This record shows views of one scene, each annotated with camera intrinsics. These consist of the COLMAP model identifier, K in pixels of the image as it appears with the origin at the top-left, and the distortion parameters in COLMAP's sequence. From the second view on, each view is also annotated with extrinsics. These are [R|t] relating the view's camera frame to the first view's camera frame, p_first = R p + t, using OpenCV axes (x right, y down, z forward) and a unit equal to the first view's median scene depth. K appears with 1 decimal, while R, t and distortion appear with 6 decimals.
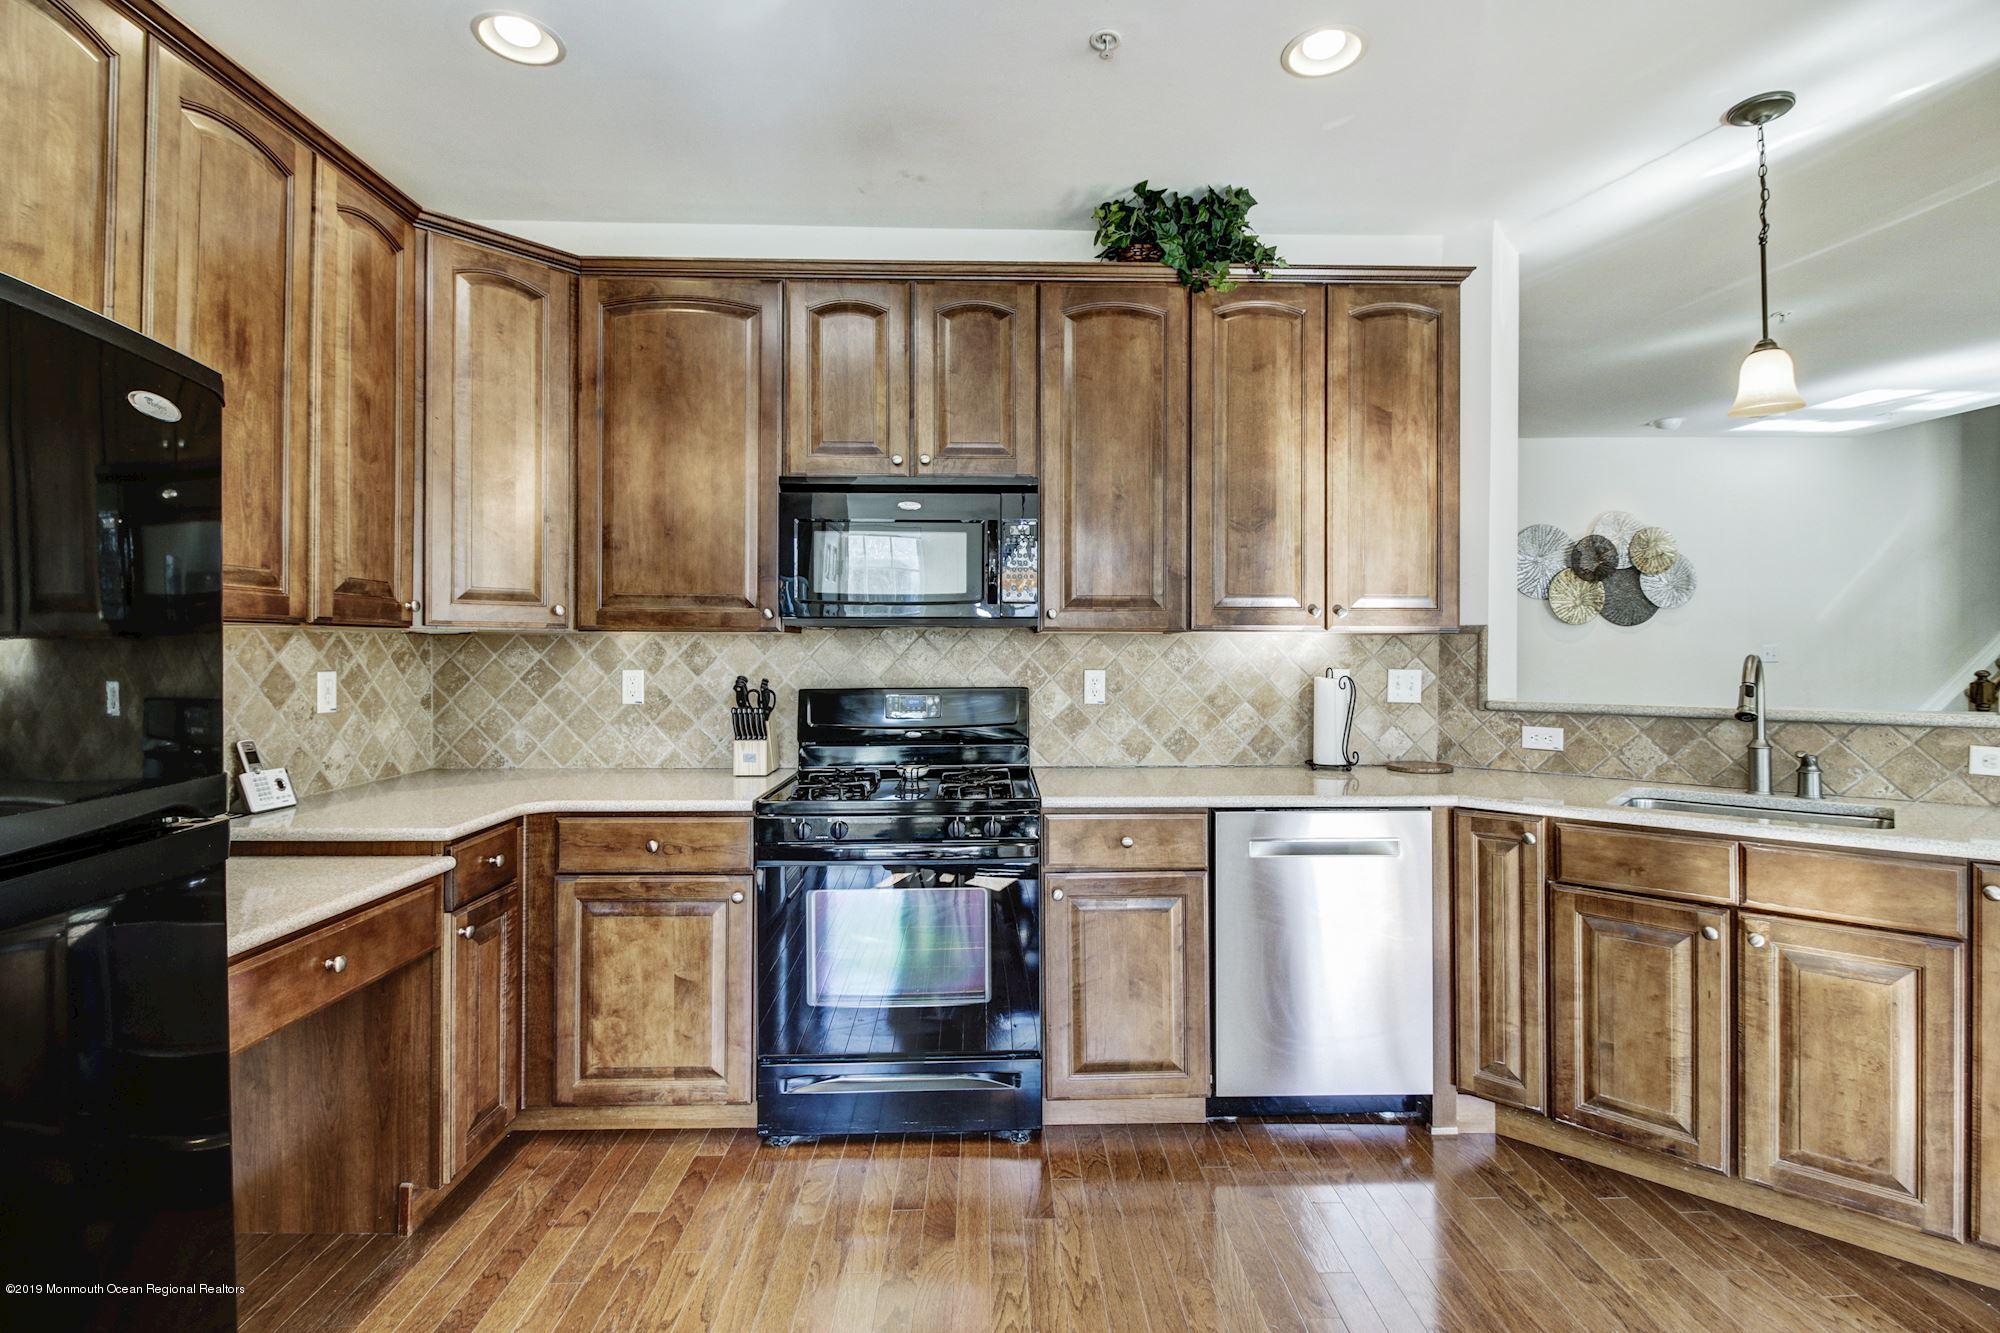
lens RADIAL K [[925.2, 0, 999.3], [0, 925.2, 647.6], [0, 0, 1]] dist [0.004730, -0.011105]
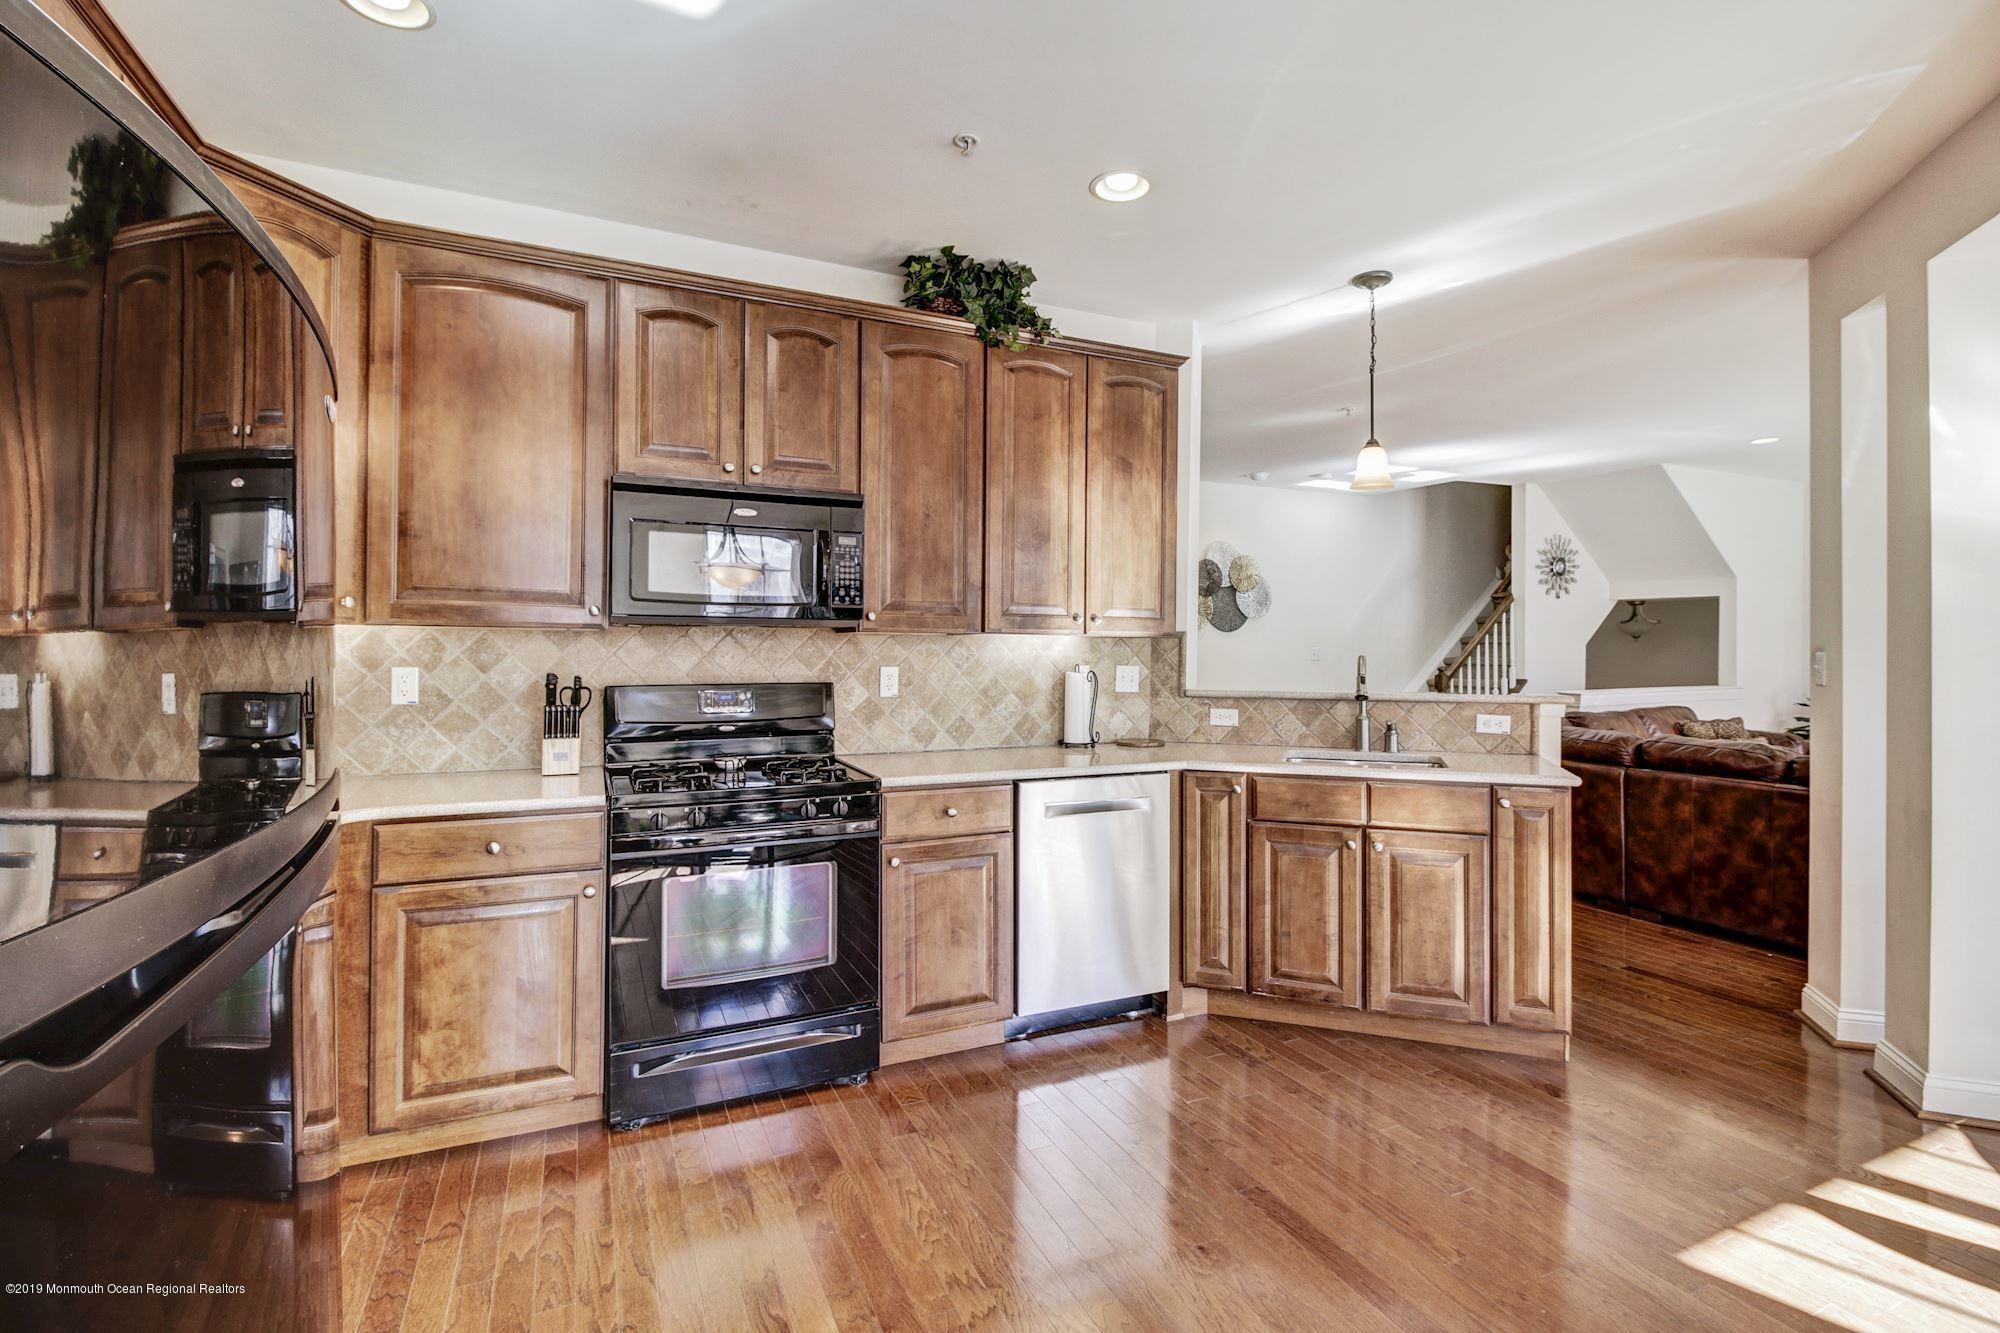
lens RADIAL K [[925.2, 0, 1003.7], [0, 925.2, 648.0], [0, 0, 1]] dist [0.004730, -0.011105]
pose [[0.916743, 0.006465, 0.399425, -0.242871], [-0.007565, 0.999971, 0.001178, -0.000845], [-0.399406, -0.004102, 0.916765, -0.093652]]
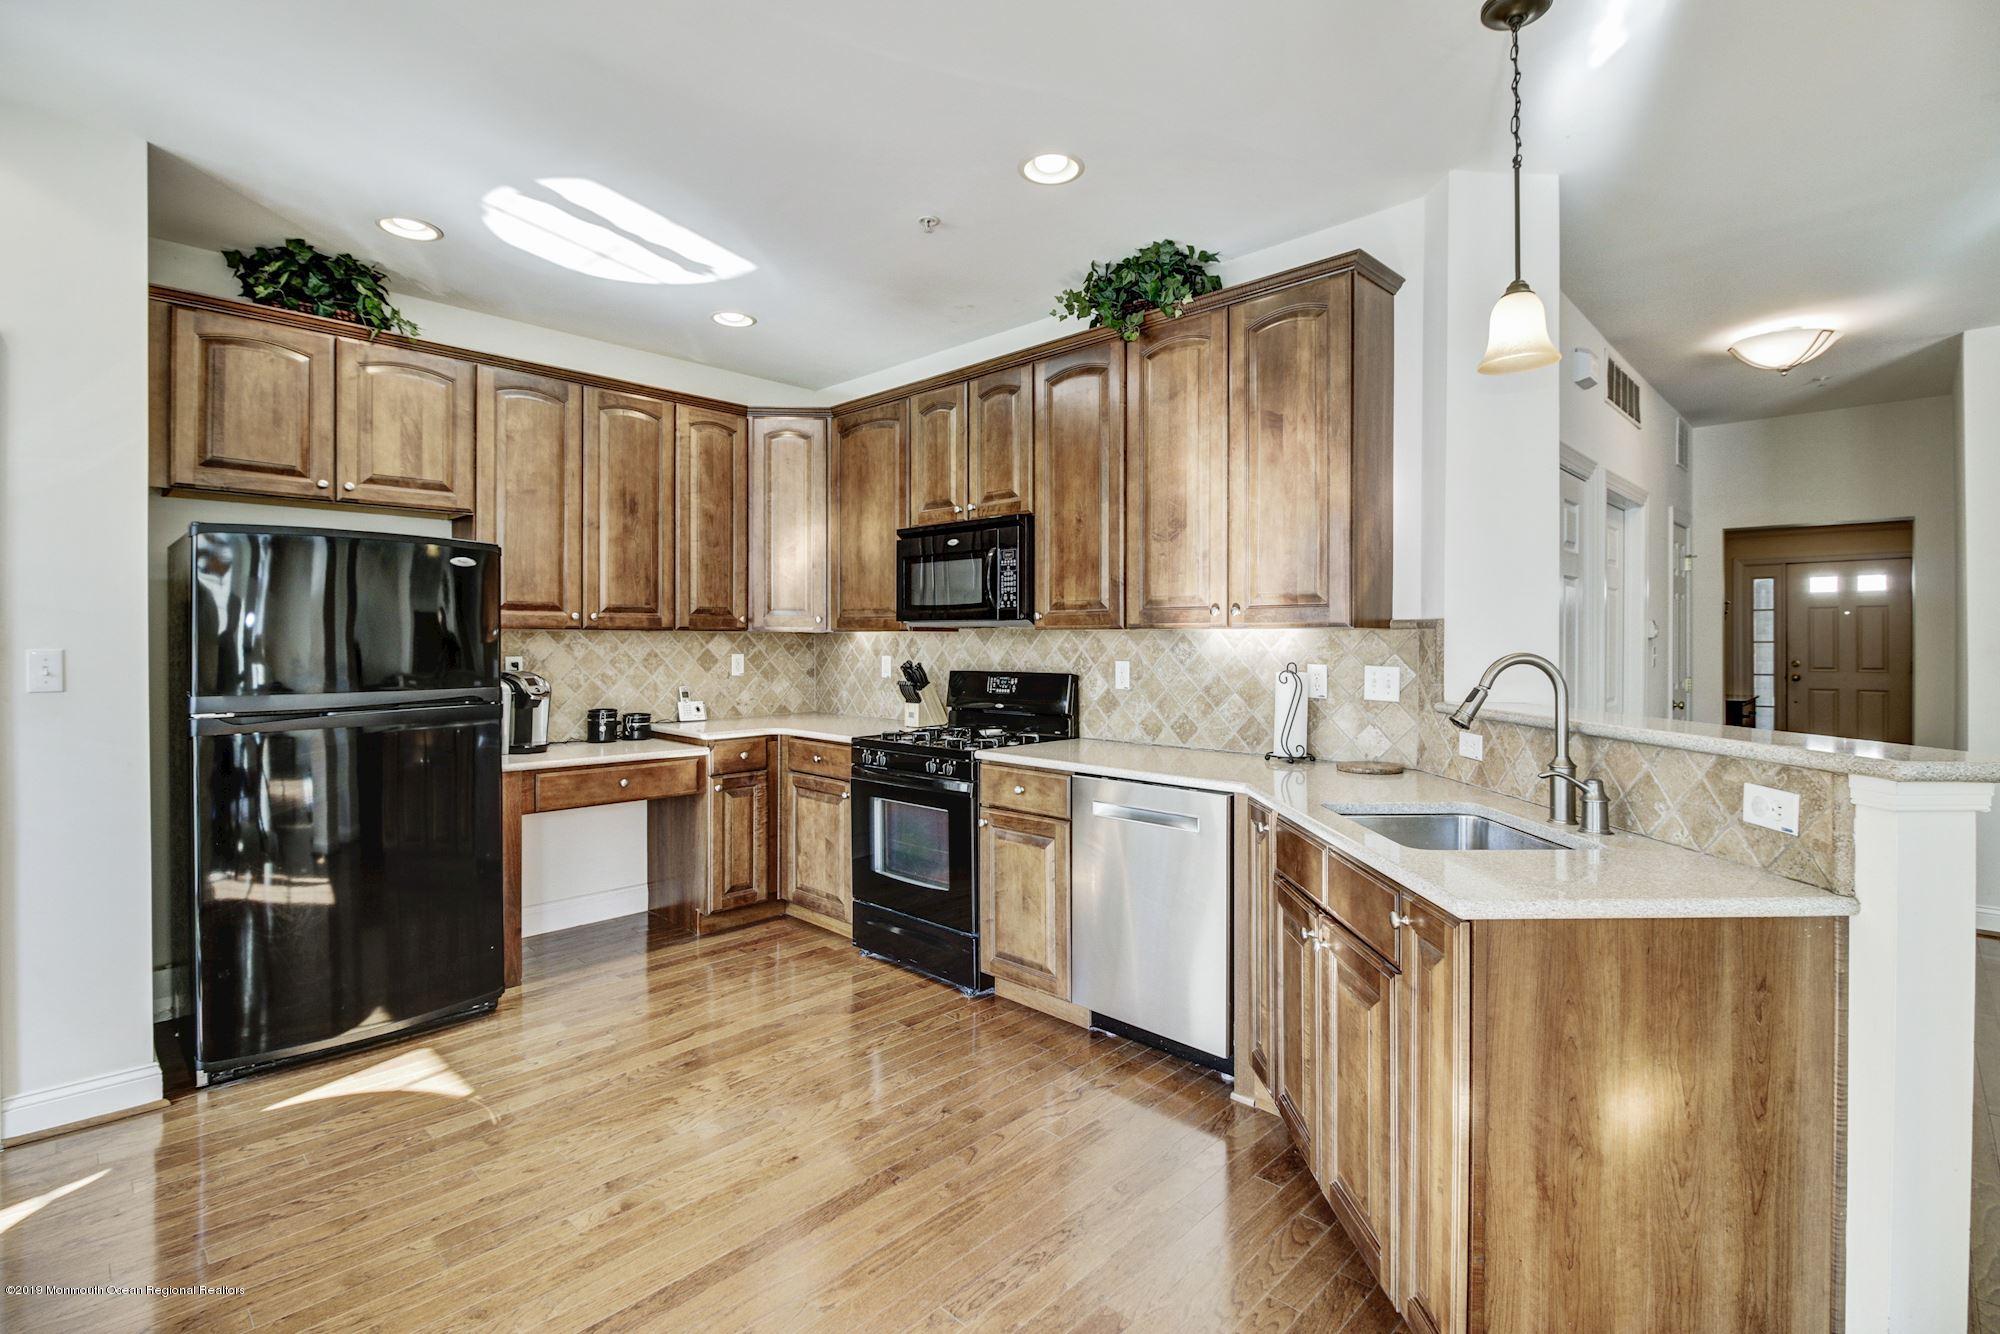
lens RADIAL K [[925.2, 0, 978.5], [0, 925.2, 644.9], [0, 0, 1]] dist [0.004730, -0.011105]
pose [[0.688172, 0.005332, -0.725528, 0.939653], [0.000462, 0.999970, 0.007787, -0.006554], [0.725547, -0.005693, 0.688149, 0.046441]]
